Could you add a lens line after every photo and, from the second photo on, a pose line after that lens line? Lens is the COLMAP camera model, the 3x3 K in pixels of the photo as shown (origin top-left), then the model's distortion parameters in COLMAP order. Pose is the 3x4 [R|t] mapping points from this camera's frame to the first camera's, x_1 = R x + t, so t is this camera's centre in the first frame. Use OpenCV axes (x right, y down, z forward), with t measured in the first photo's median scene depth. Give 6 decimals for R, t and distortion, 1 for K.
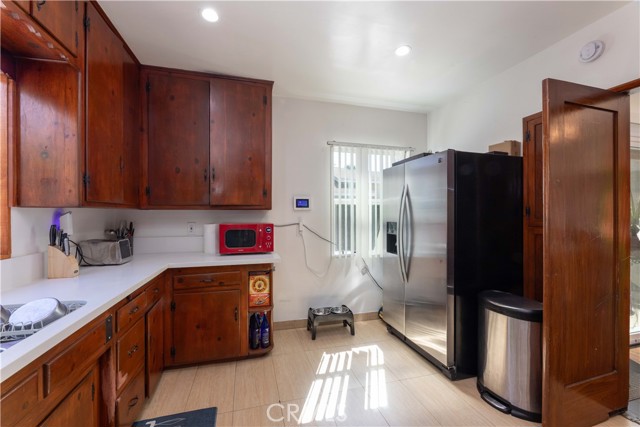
lens RADIAL K [[256.6, 0, 319.5], [0, 256.6, 212.3], [0, 0, 1]] dist [-0.001980, -0.000977]
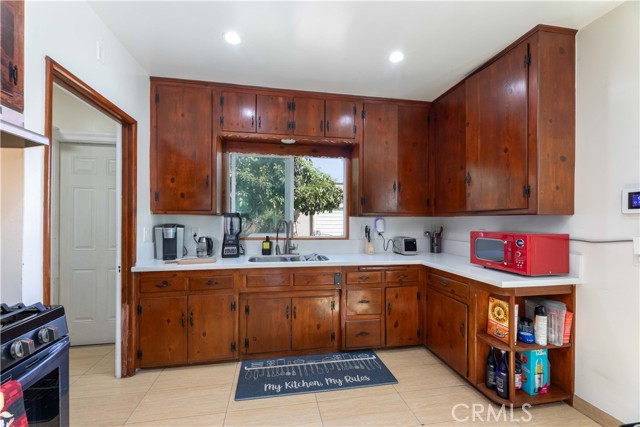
lens RADIAL K [[256.6, 0, 319.9], [0, 256.6, 220.2], [0, 0, 1]] dist [-0.001980, -0.000977]
pose [[-0.075233, -0.000178, -0.997166, 0.580435], [-0.001703, 0.999999, -0.000050, 0.006703], [0.997165, 0.001695, -0.075233, 0.520554]]
